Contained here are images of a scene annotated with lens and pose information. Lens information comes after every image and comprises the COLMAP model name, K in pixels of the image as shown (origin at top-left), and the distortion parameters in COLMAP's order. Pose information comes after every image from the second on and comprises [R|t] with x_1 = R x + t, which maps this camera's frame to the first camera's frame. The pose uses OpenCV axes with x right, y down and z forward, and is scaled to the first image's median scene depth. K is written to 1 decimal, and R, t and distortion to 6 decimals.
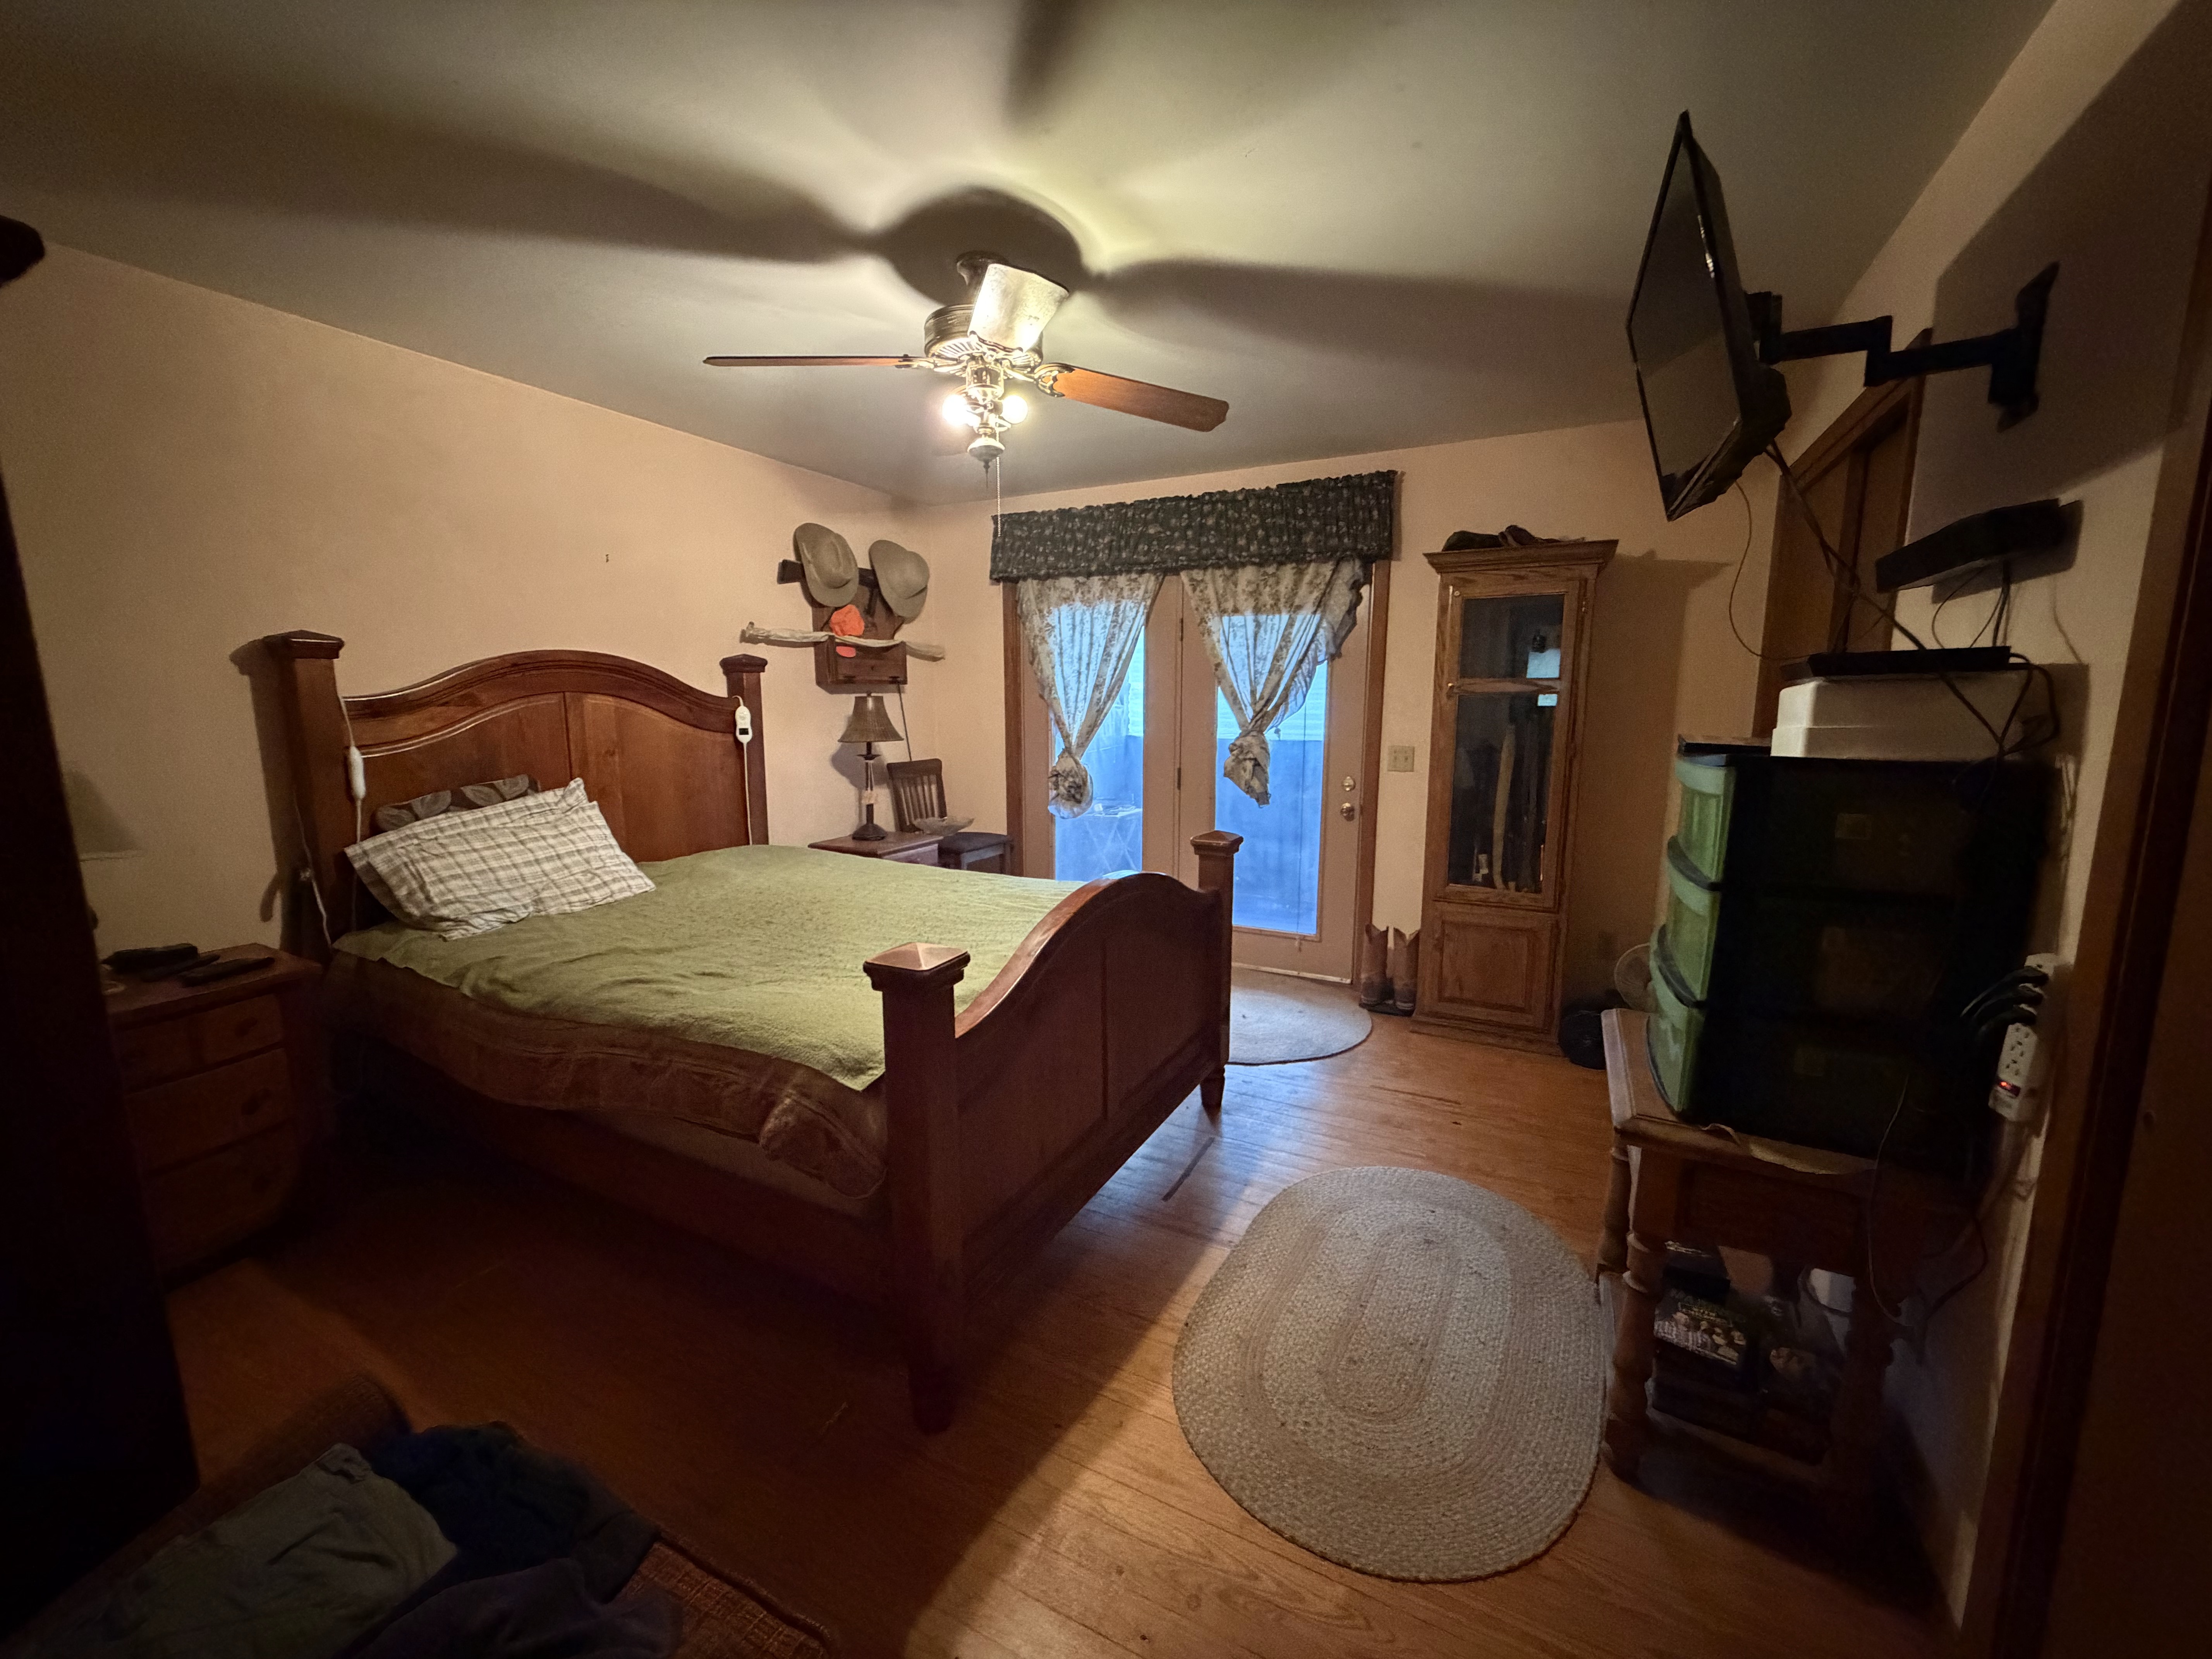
lens RADIAL K [[881.9, 0, 1106.0], [0, 881.9, 829.5], [0, 0, 1]] dist [0.001339, -0.000248]
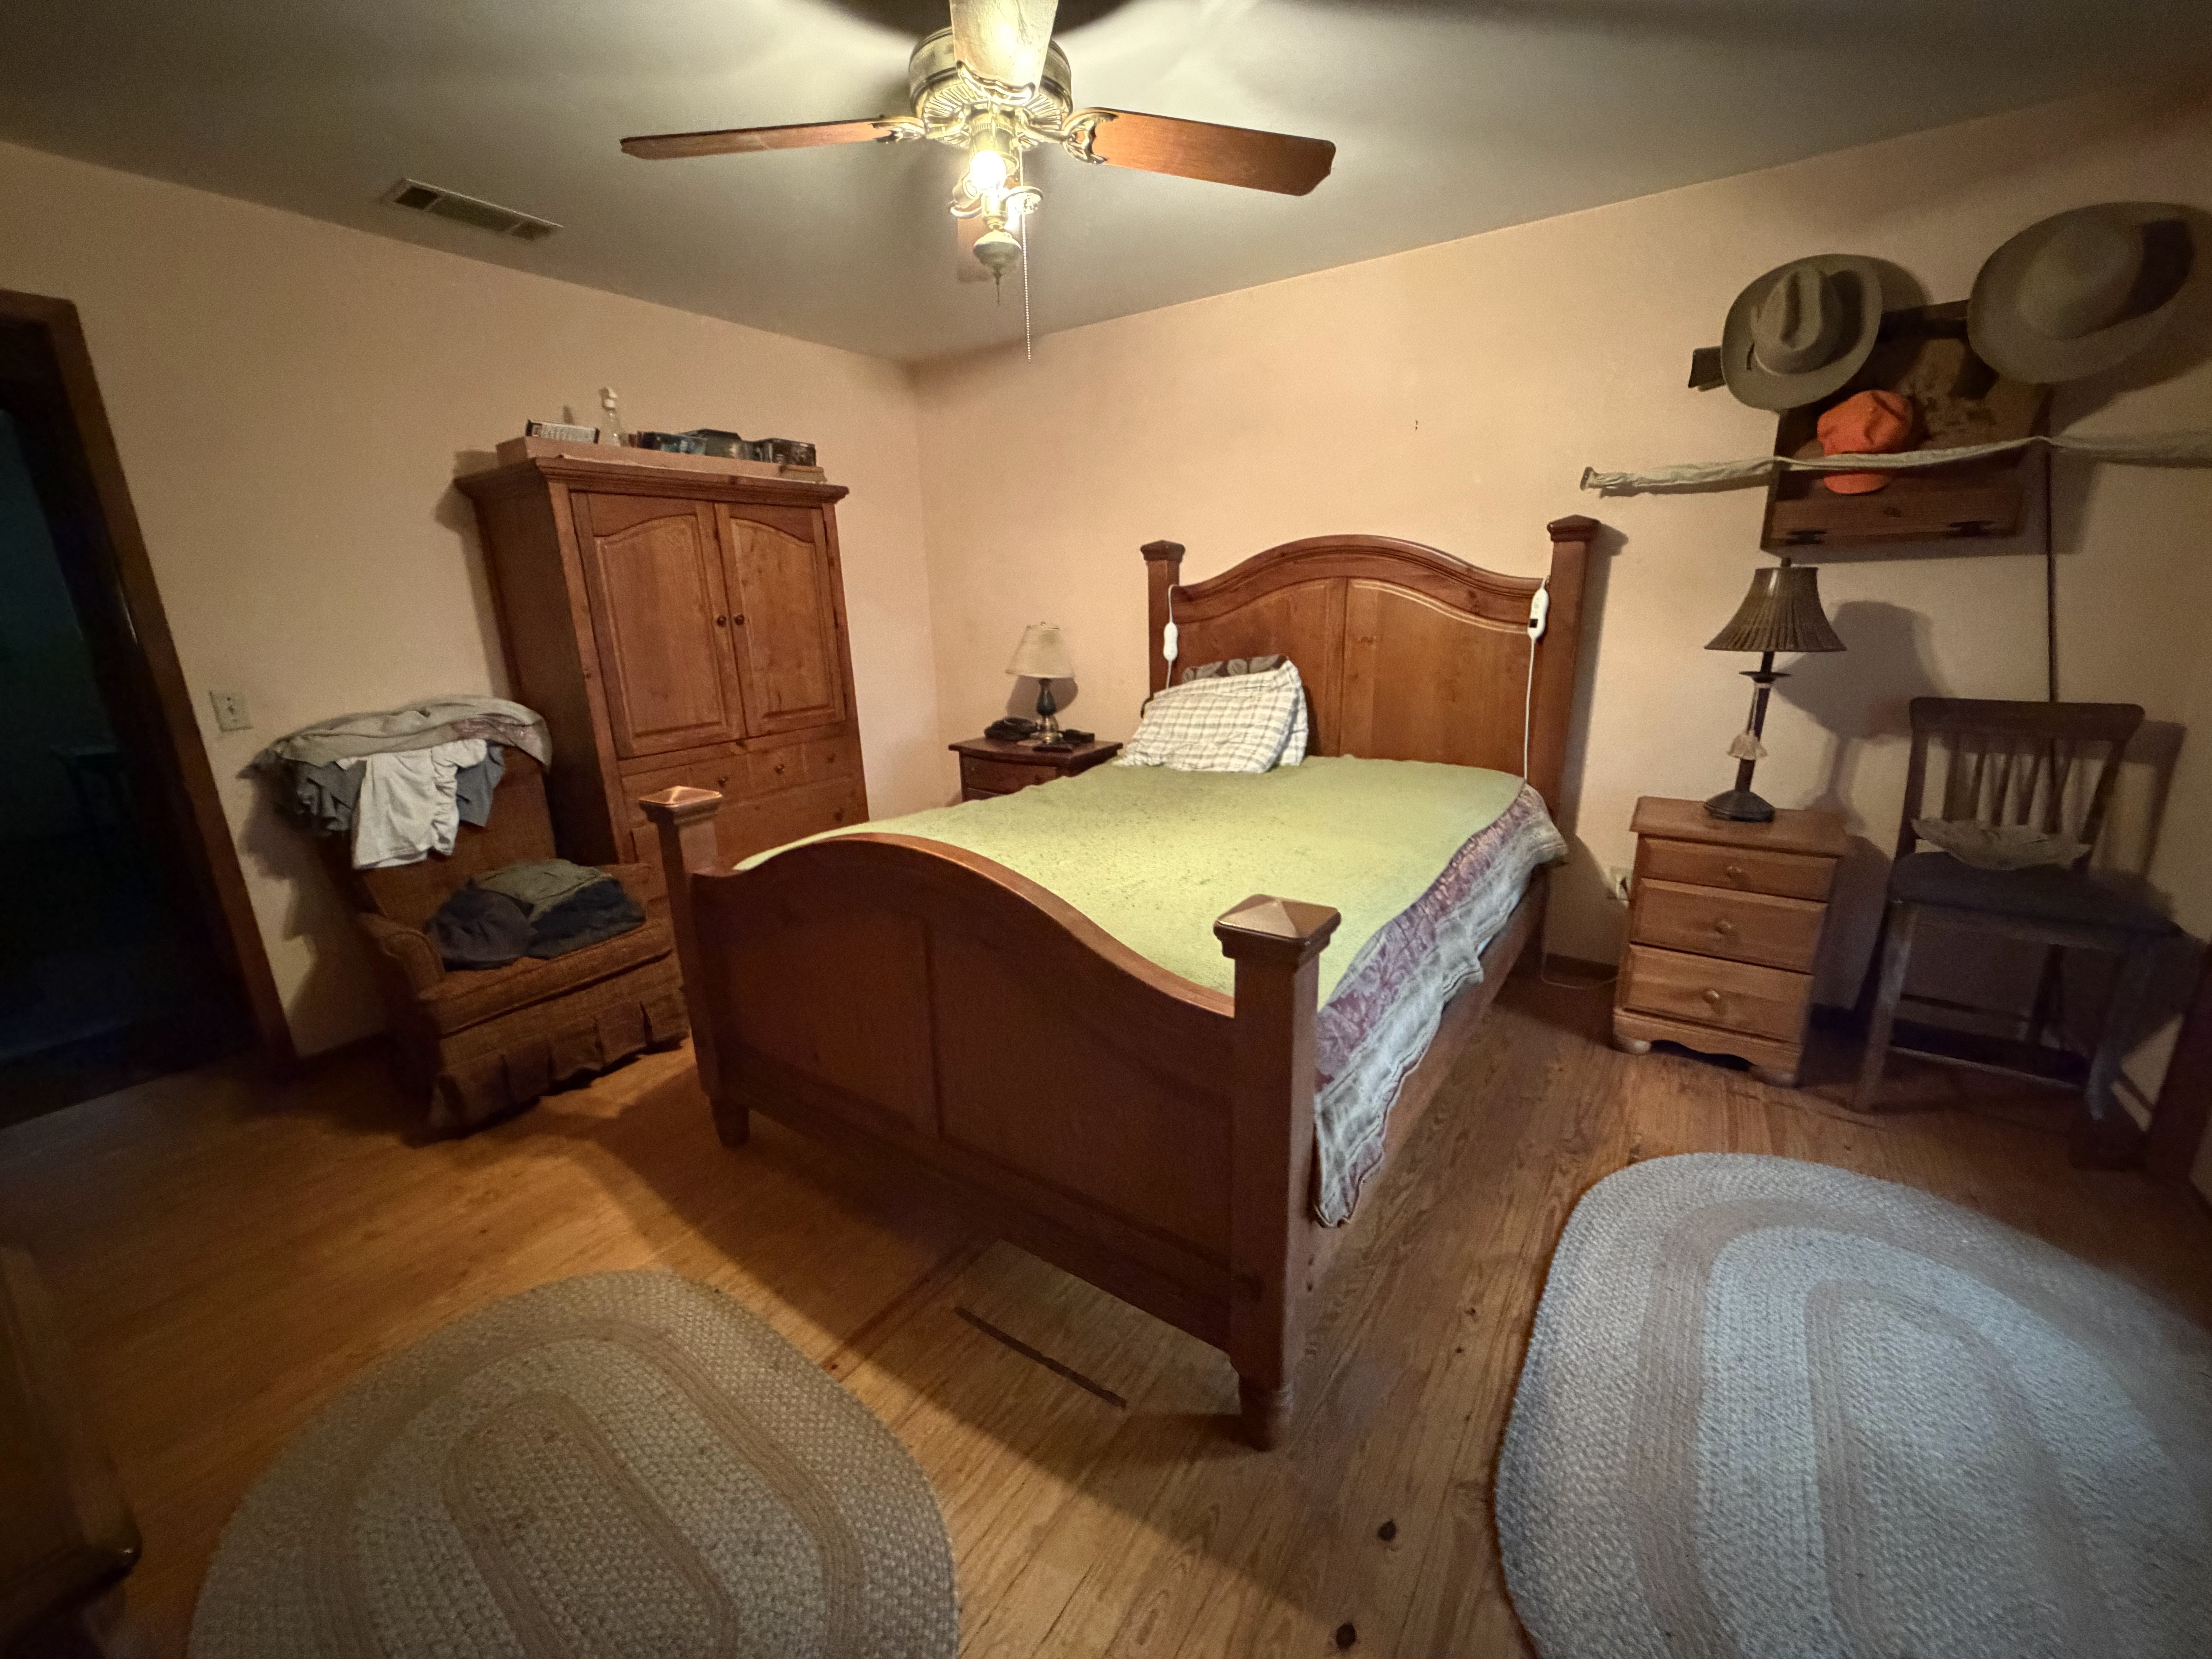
lens RADIAL K [[881.9, 0, 1106.0], [0, 881.9, 829.5], [0, 0, 1]] dist [0.001339, -0.000248]
pose [[-0.130509, 0.261941, -0.956219, 0.416333], [-0.120097, 0.953189, 0.277502, -0.108574], [0.984146, 0.151055, -0.092942, 0.737218]]
